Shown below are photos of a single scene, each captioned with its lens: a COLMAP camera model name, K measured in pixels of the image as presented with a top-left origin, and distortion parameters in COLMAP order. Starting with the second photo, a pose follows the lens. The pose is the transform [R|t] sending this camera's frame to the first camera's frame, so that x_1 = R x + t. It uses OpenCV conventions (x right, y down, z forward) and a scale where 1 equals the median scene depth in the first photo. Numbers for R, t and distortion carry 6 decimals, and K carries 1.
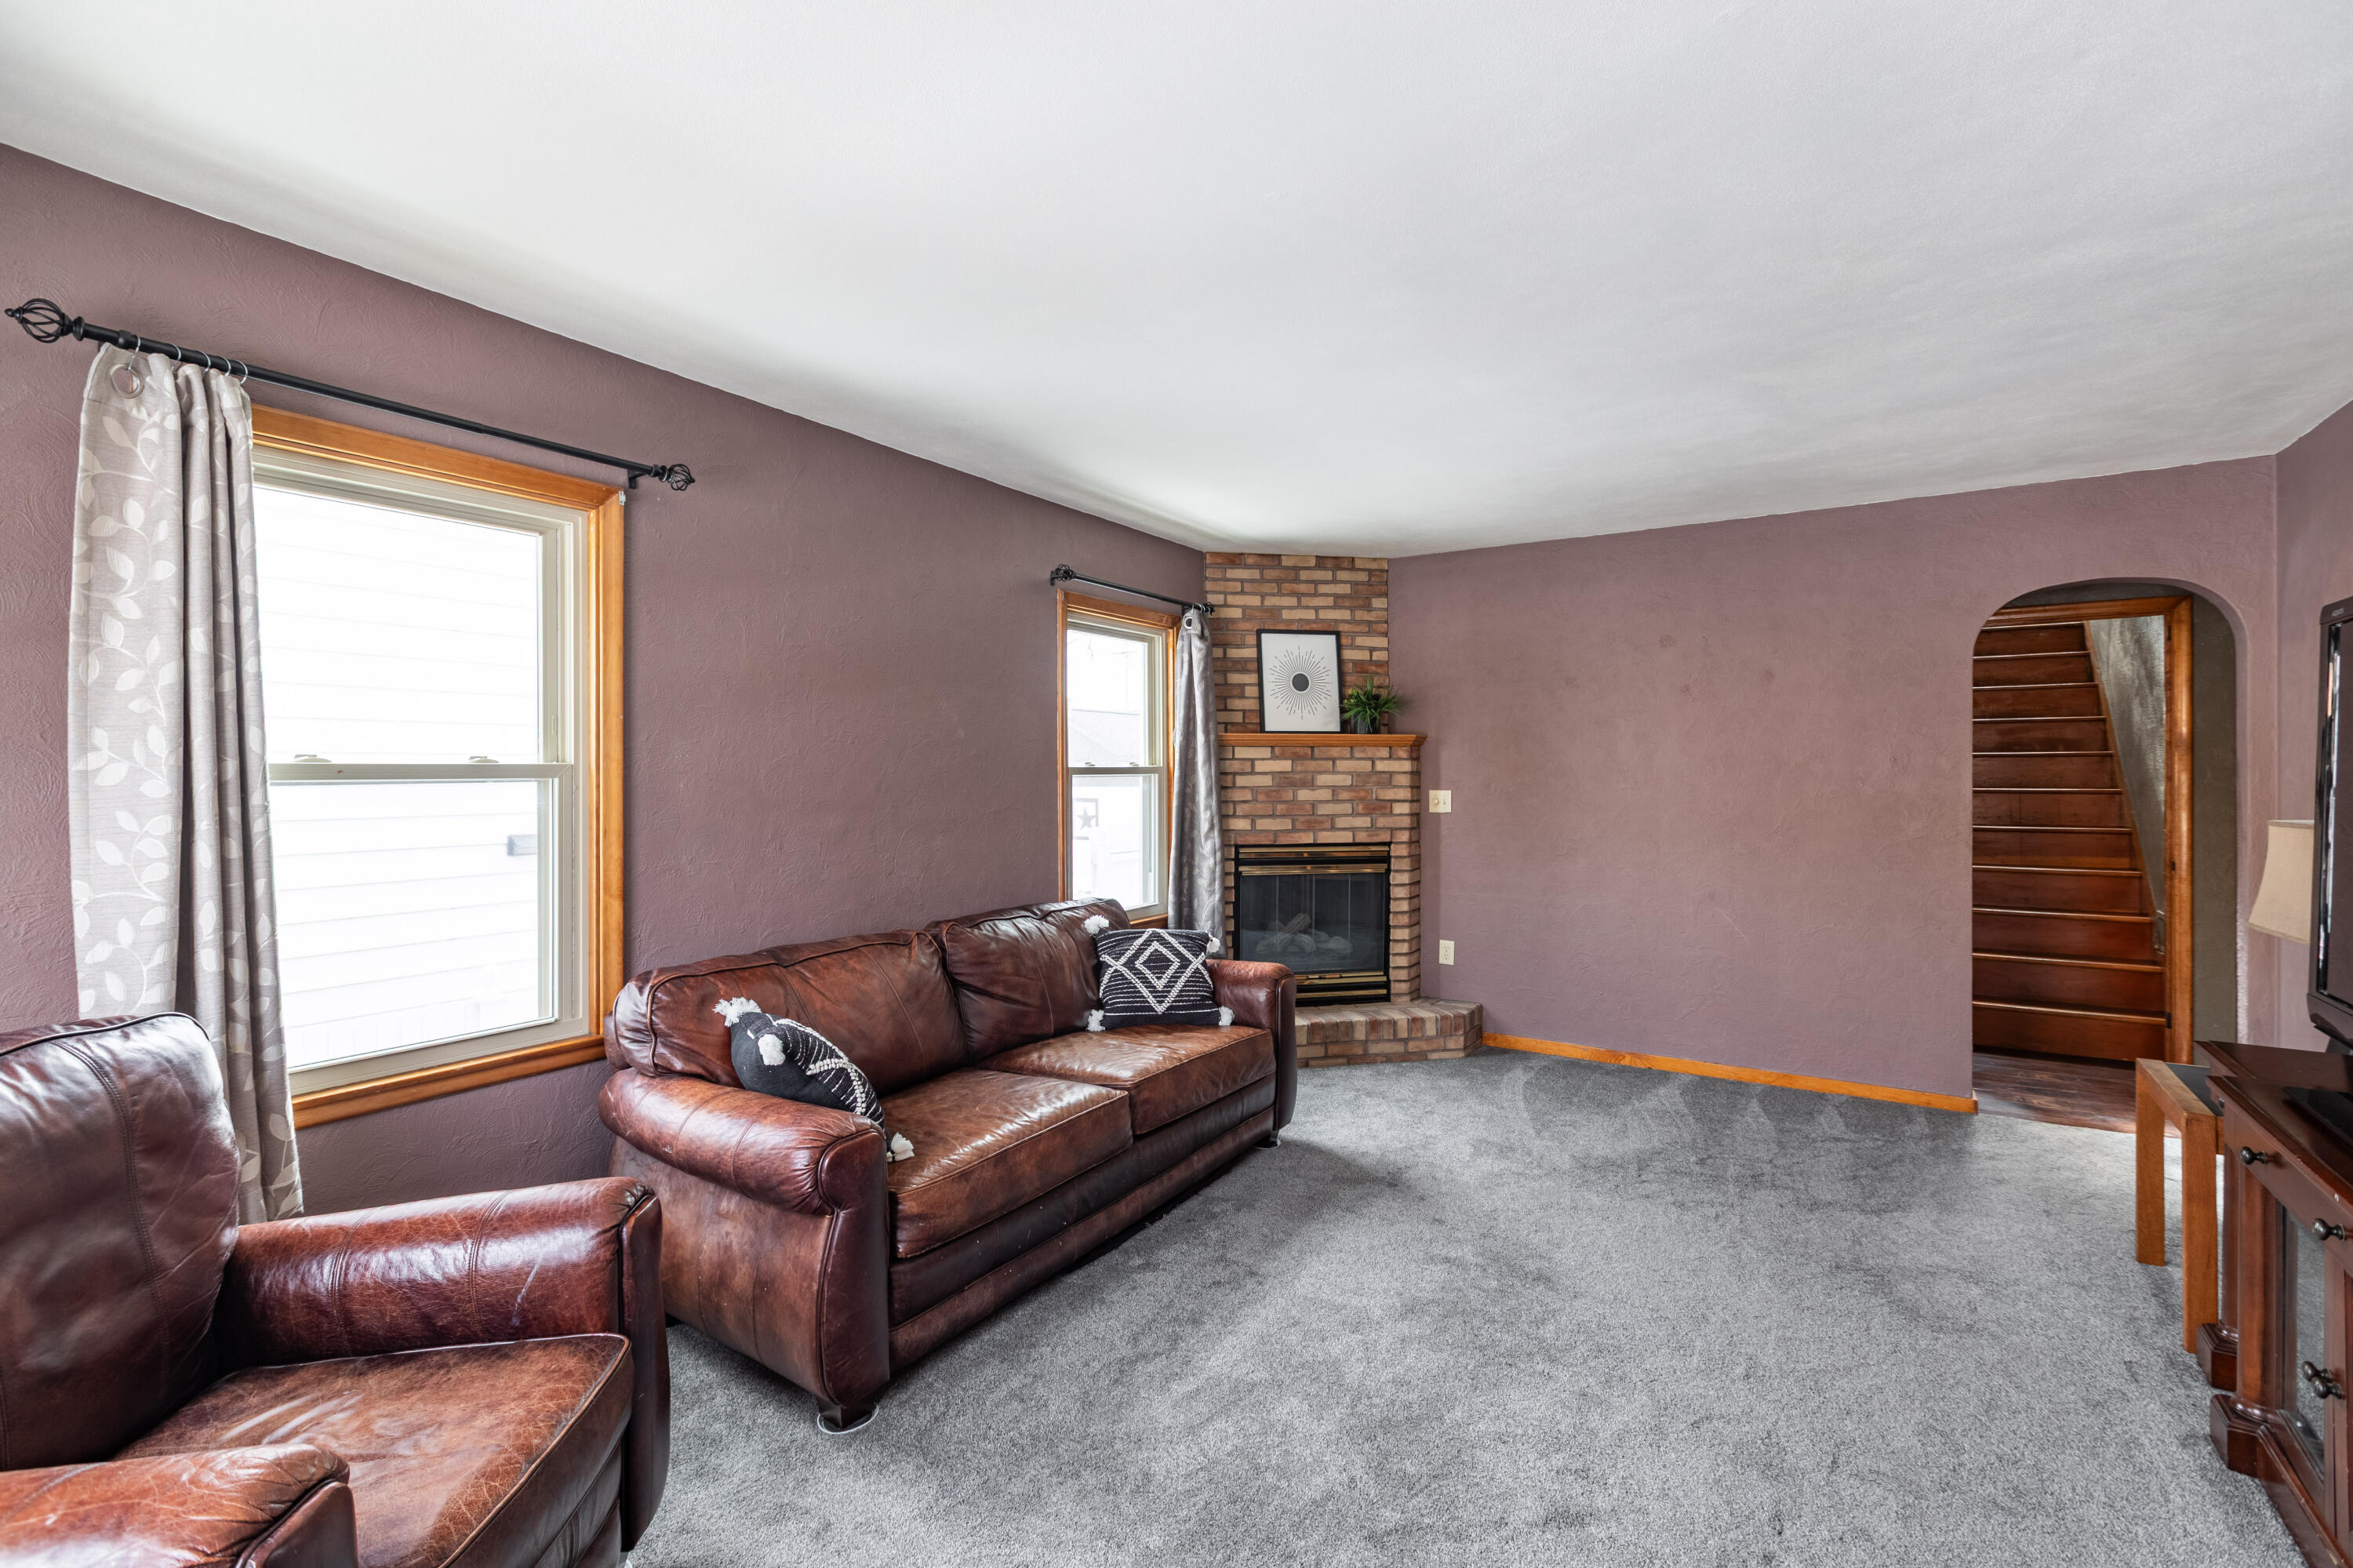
lens RADIAL K [[1041.9, 0, 1177.5], [0, 1041.9, 777.2], [0, 0, 1]] dist [0.001232, -0.001509]
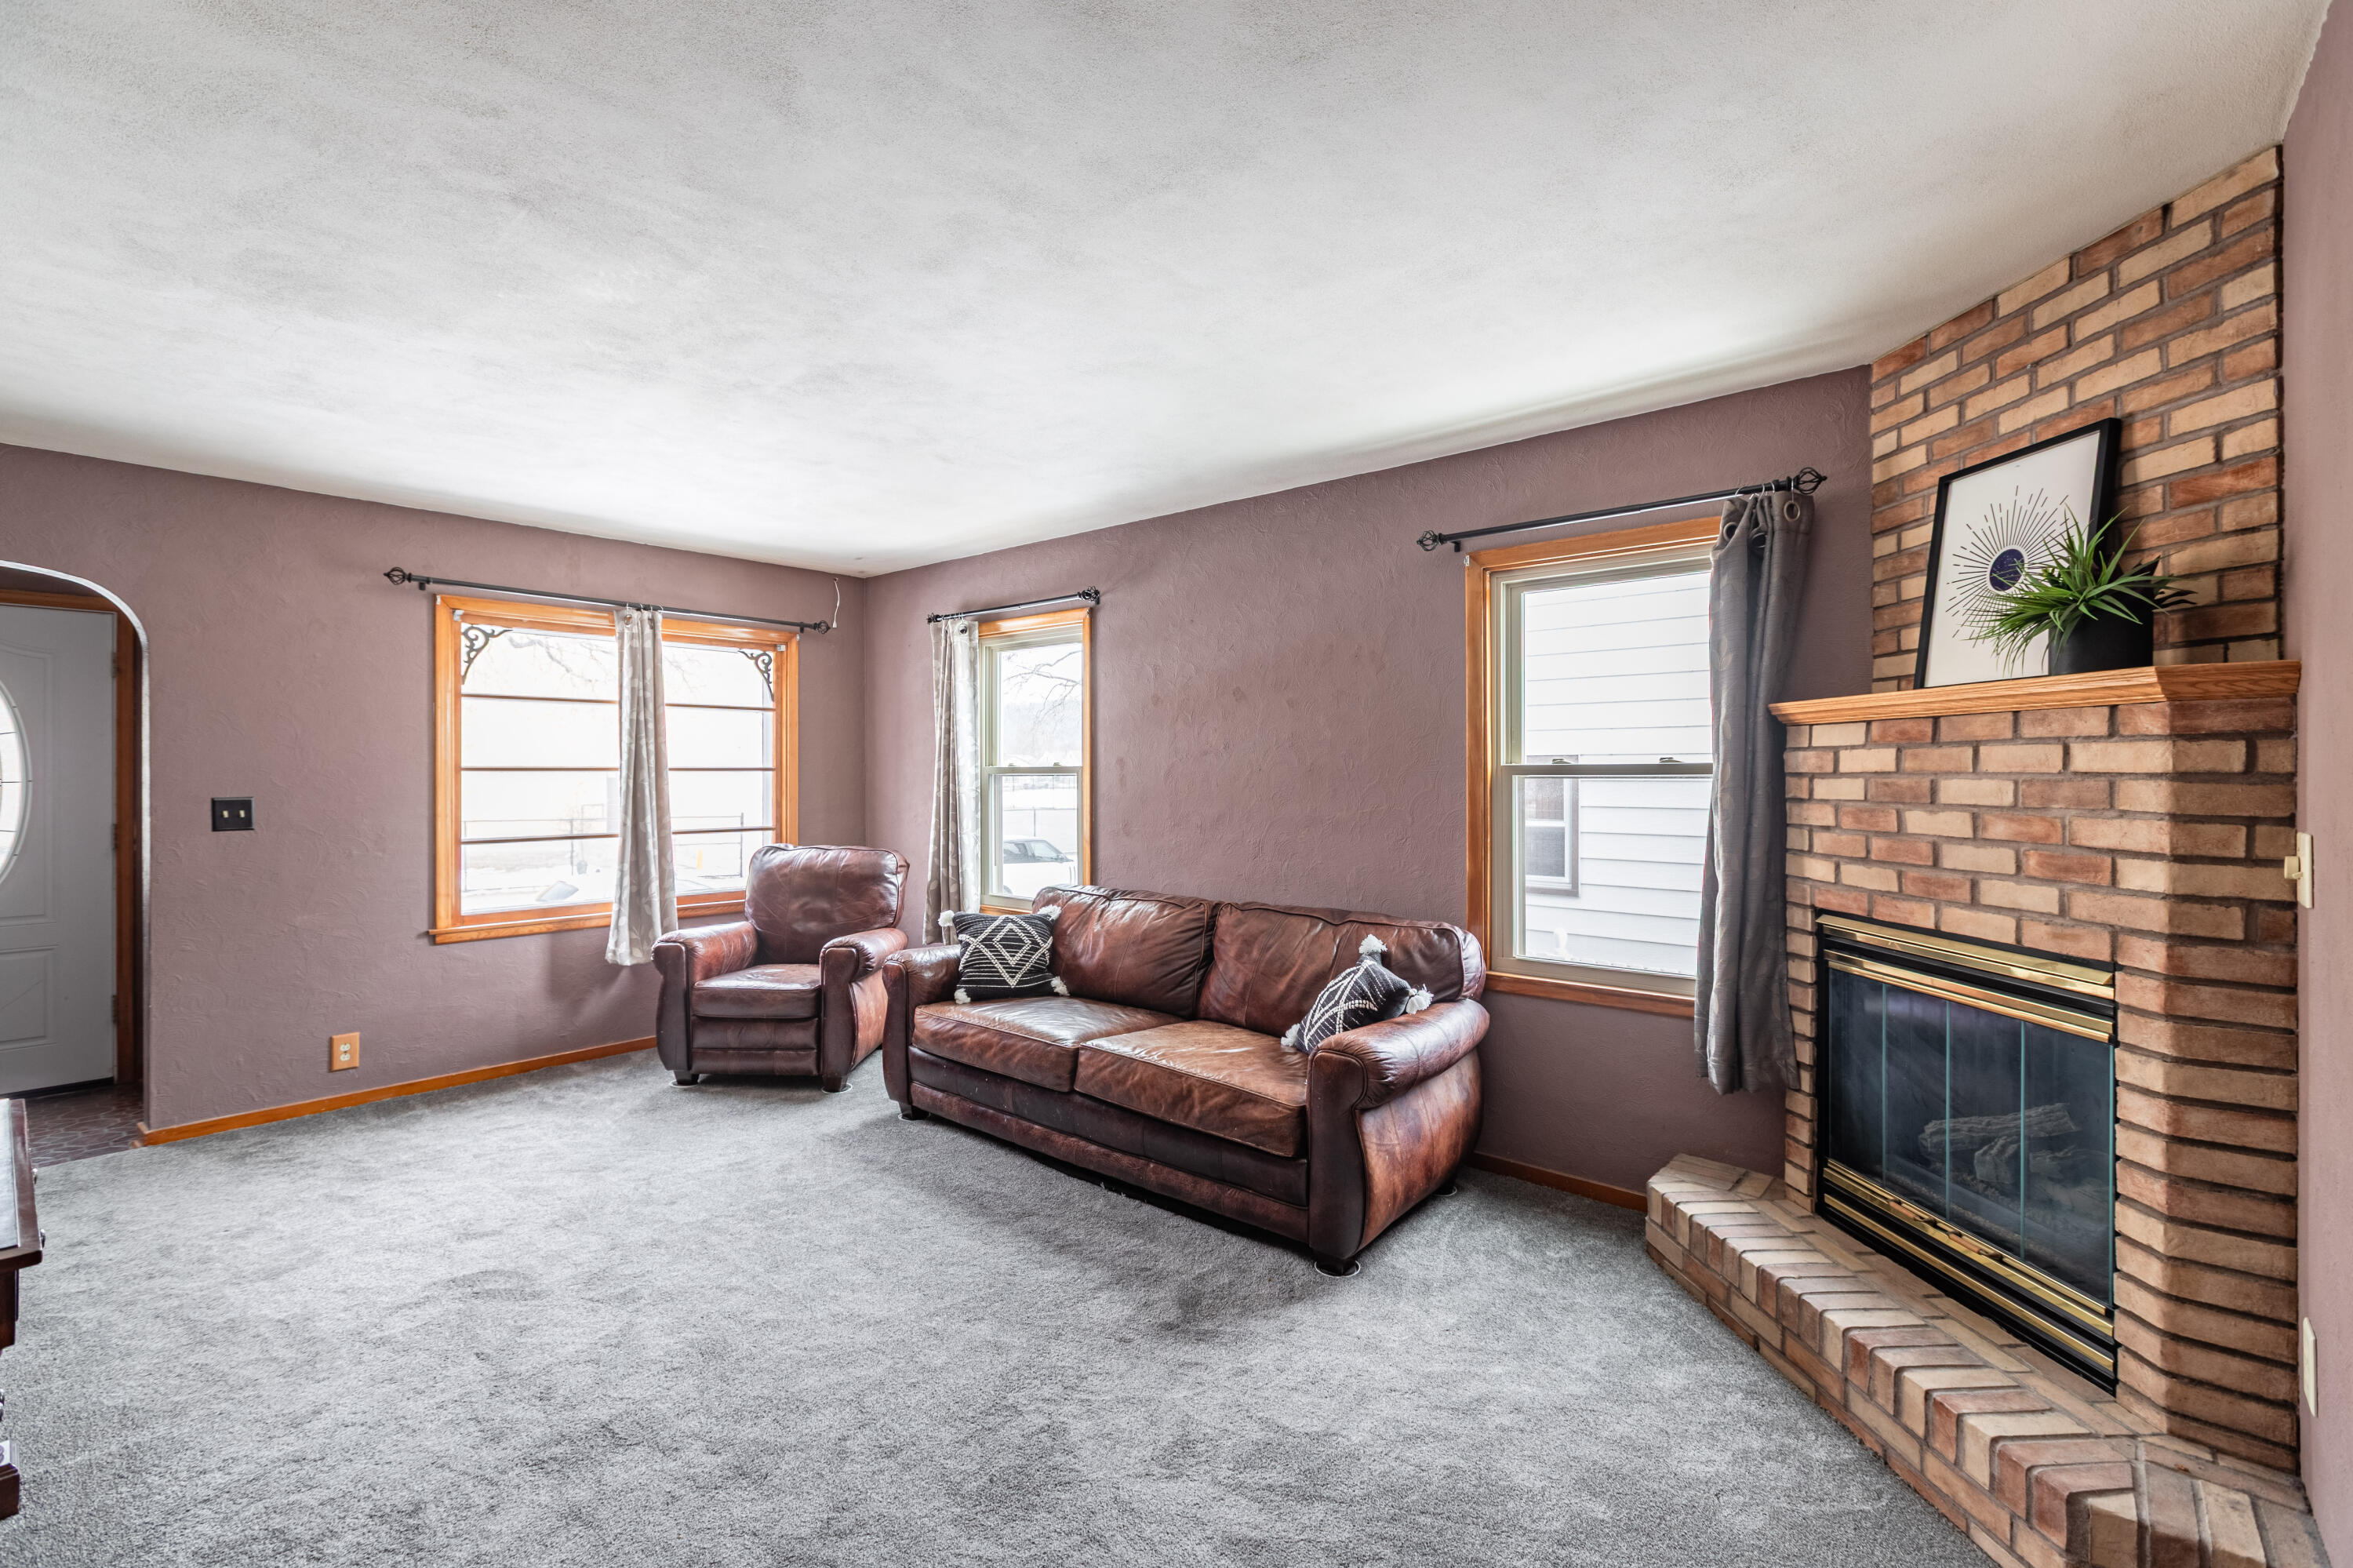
lens RADIAL K [[1041.9, 0, 1176.8], [0, 1041.9, 778.0], [0, 0, 1]] dist [0.001232, -0.001509]
pose [[-0.135587, 0.008757, -0.990727, 0.612680], [-0.004786, 0.999943, 0.009494, -0.005377], [0.990754, 0.006029, -0.135537, 0.721902]]
